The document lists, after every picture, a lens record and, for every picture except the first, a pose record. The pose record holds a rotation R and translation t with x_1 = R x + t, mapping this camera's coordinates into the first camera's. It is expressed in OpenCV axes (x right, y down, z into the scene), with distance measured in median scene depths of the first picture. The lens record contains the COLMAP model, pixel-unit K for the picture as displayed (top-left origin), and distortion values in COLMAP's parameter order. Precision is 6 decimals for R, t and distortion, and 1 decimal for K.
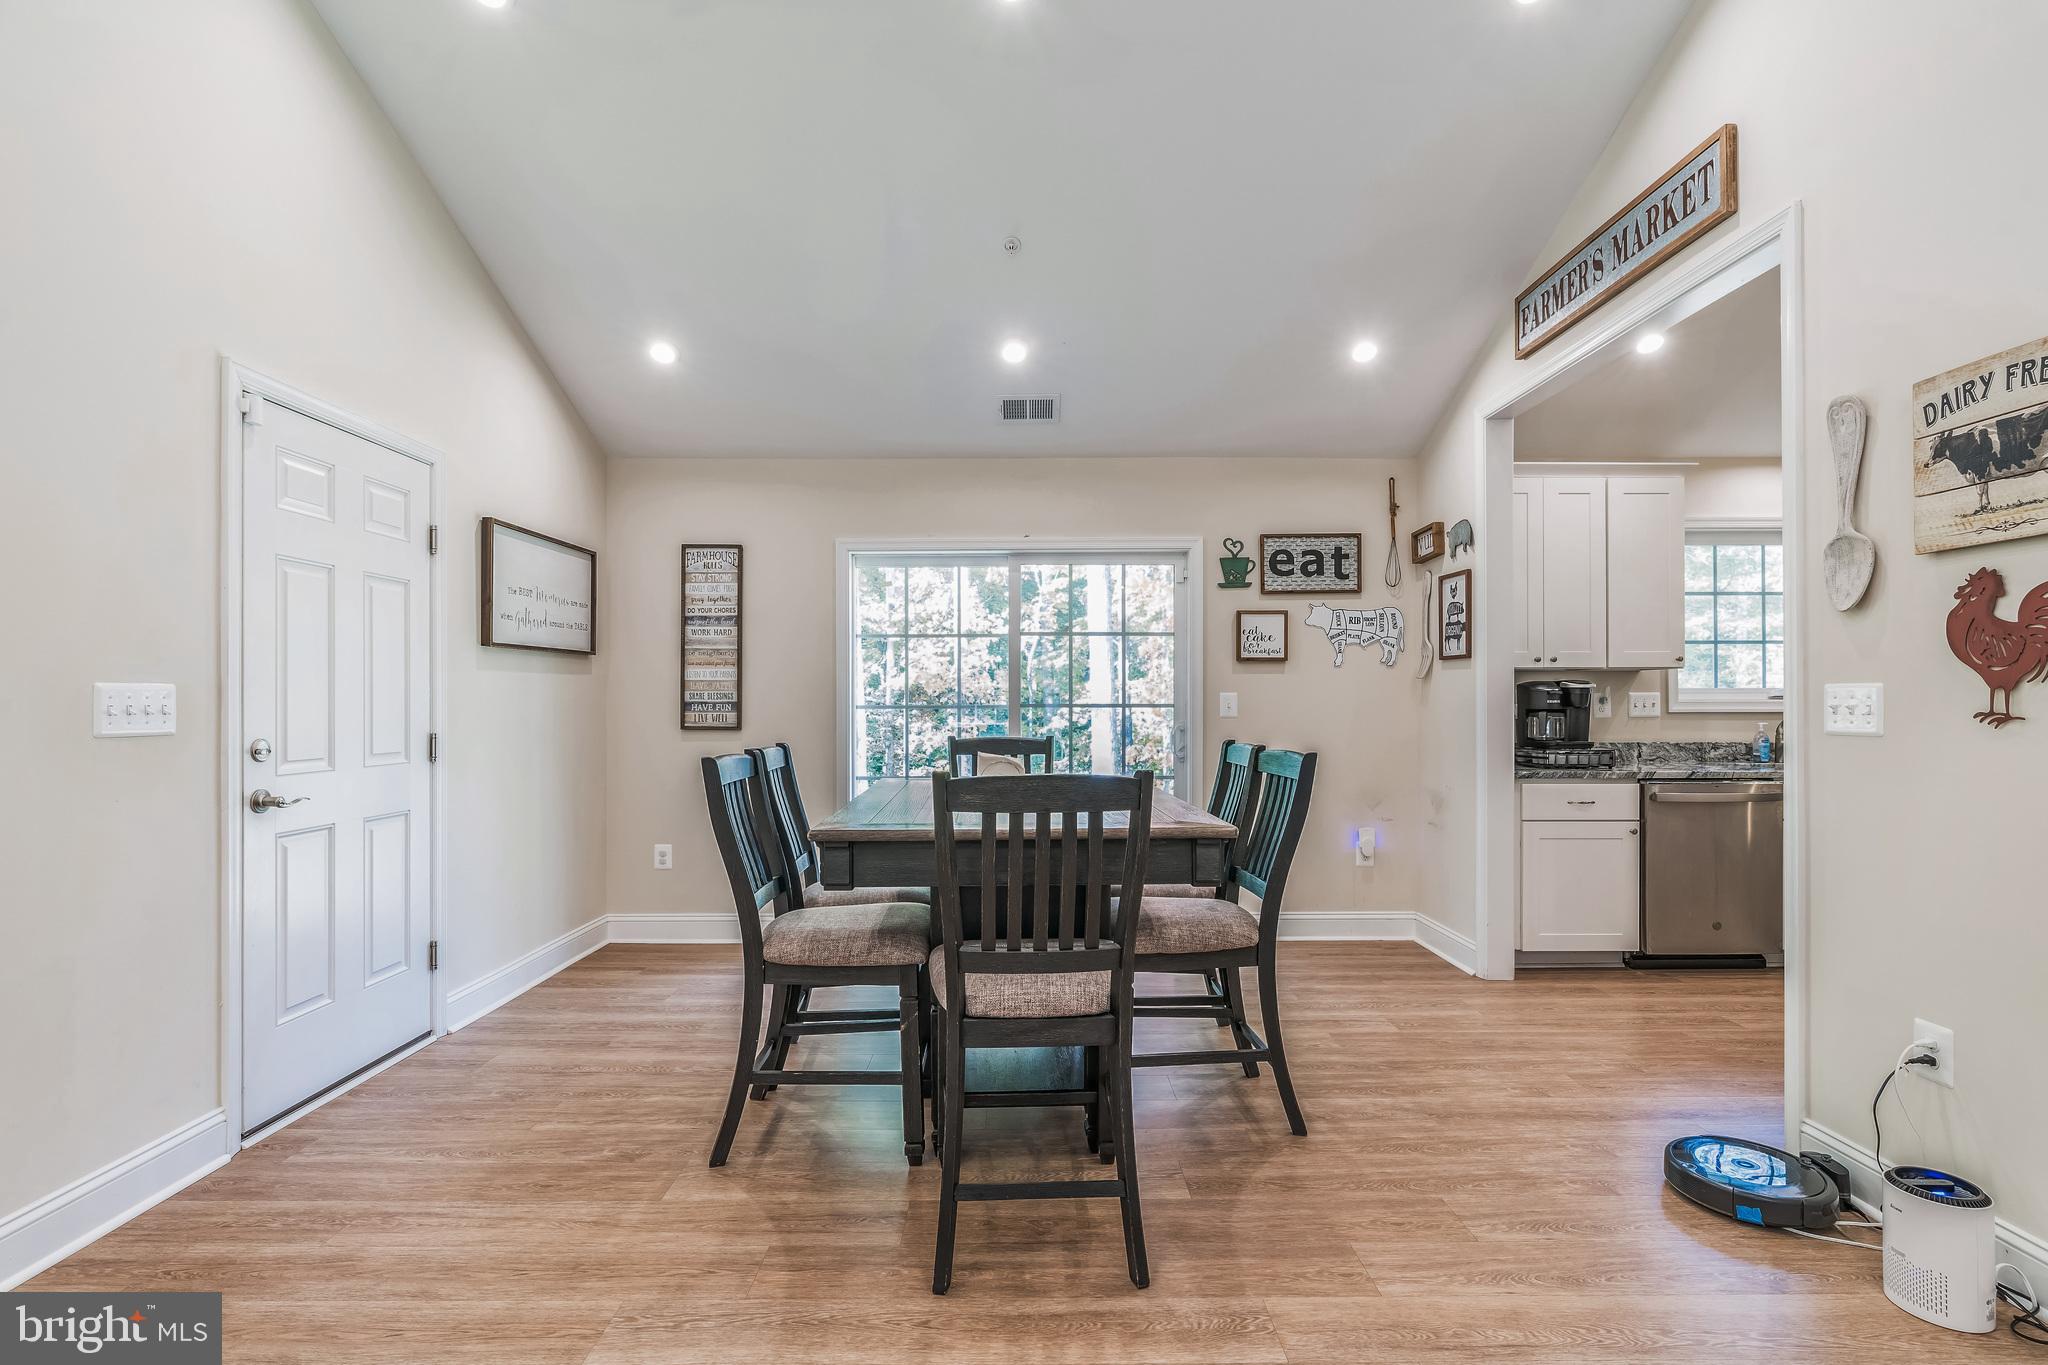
lens RADIAL K [[940.2, 0, 1024.5], [0, 940.2, 700.1], [0, 0, 1]] dist [-0.009638, 0.004342]
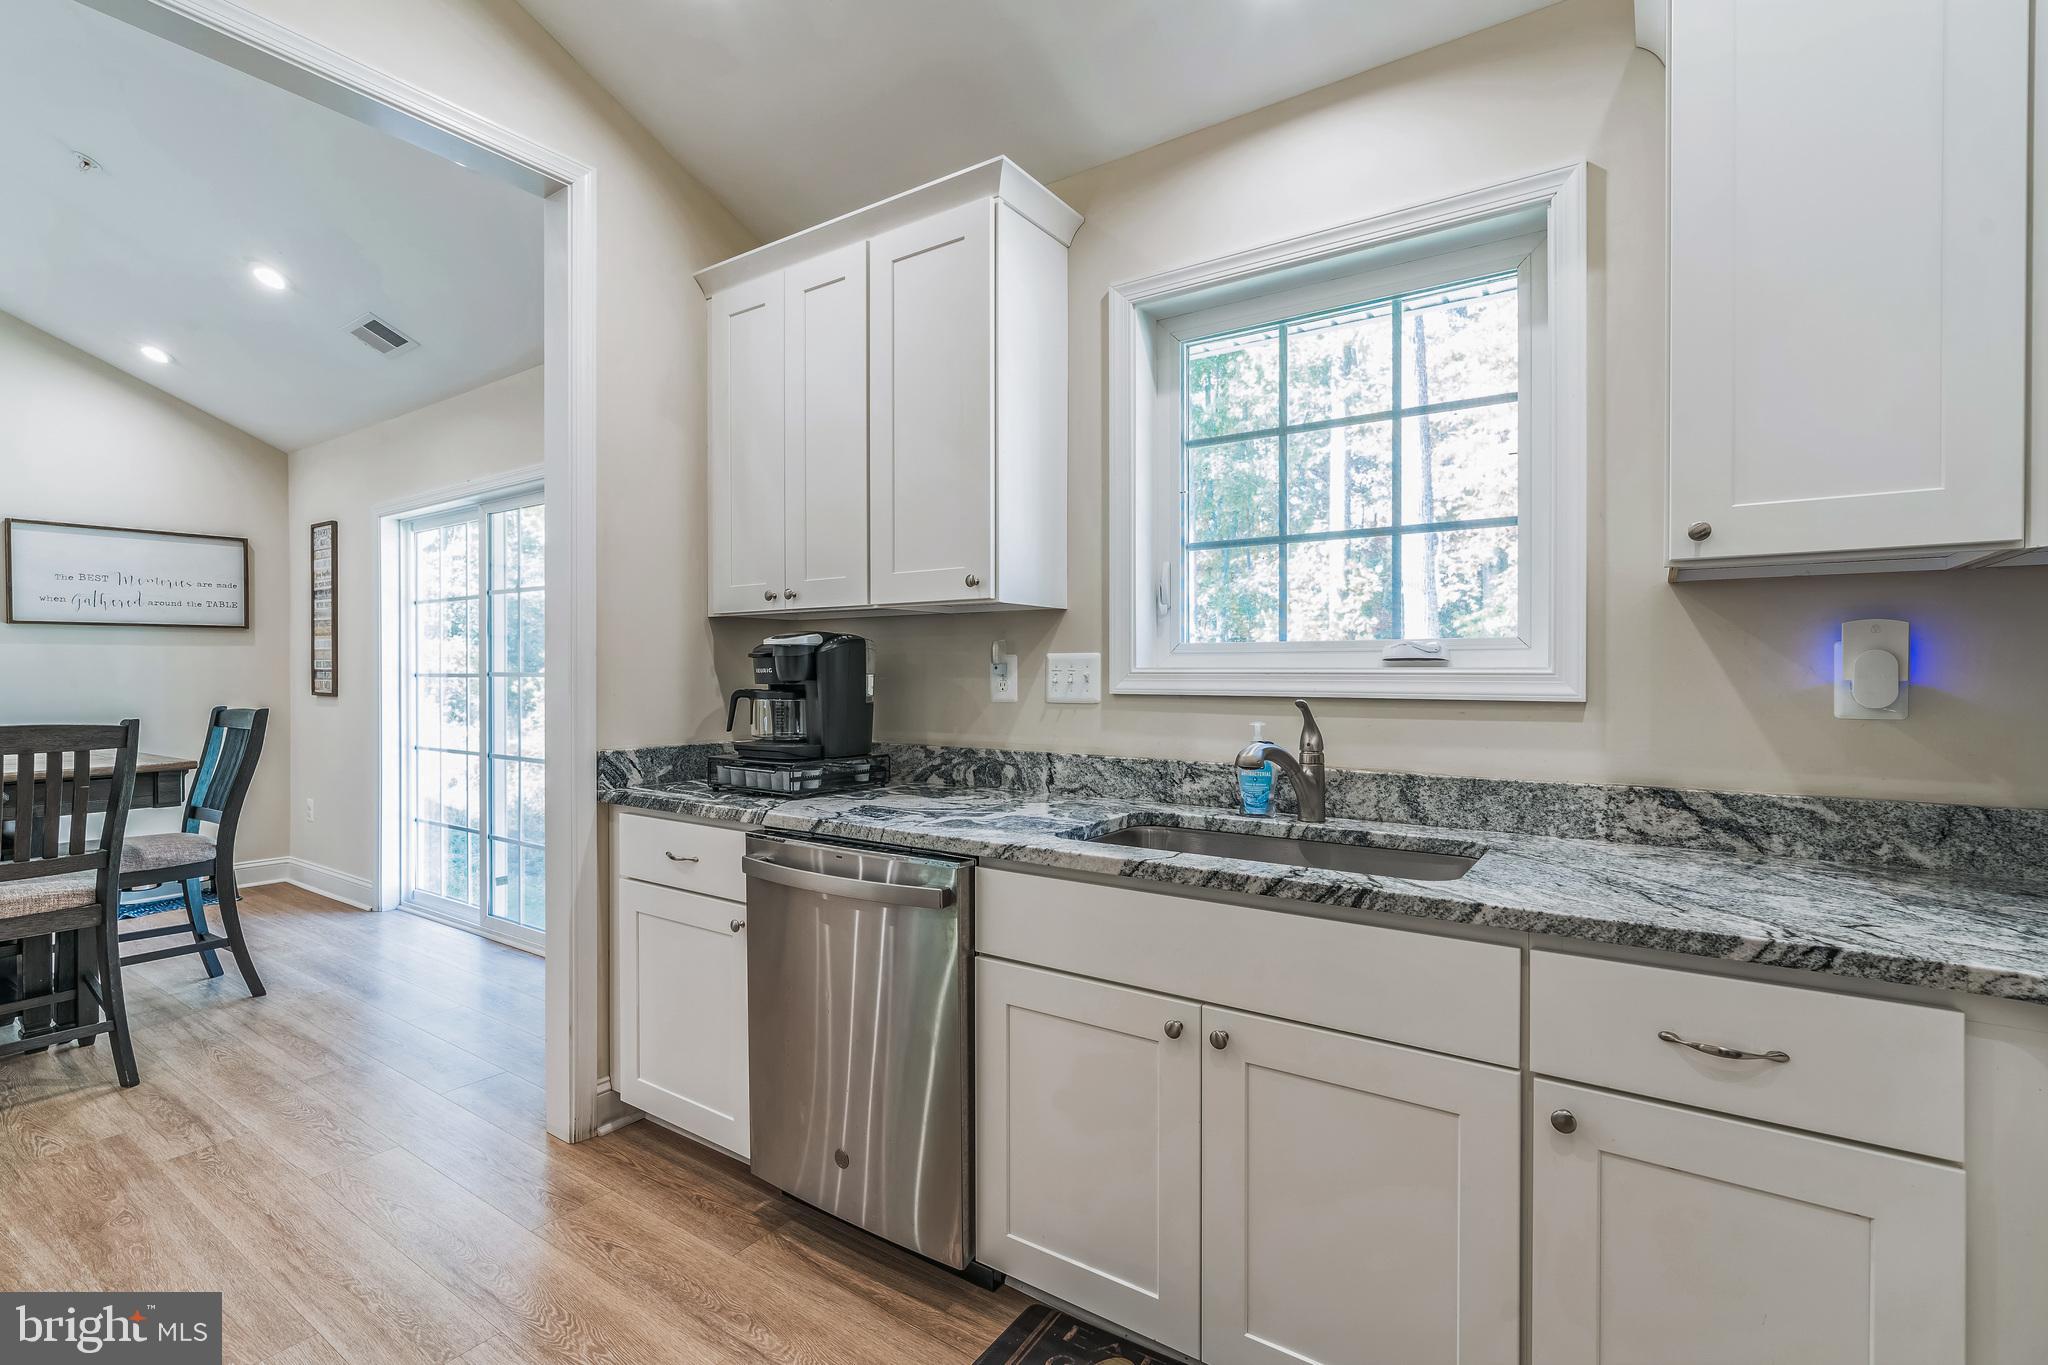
lens RADIAL K [[940.2, 0, 1037.6], [0, 940.2, 682.2], [0, 0, 1]] dist [-0.009638, 0.004342]
pose [[0.818962, 0.008719, -0.573782, 1.014749], [-0.000805, 0.999901, 0.014044, 0.000326], [0.573847, -0.011040, 0.818888, 0.637001]]
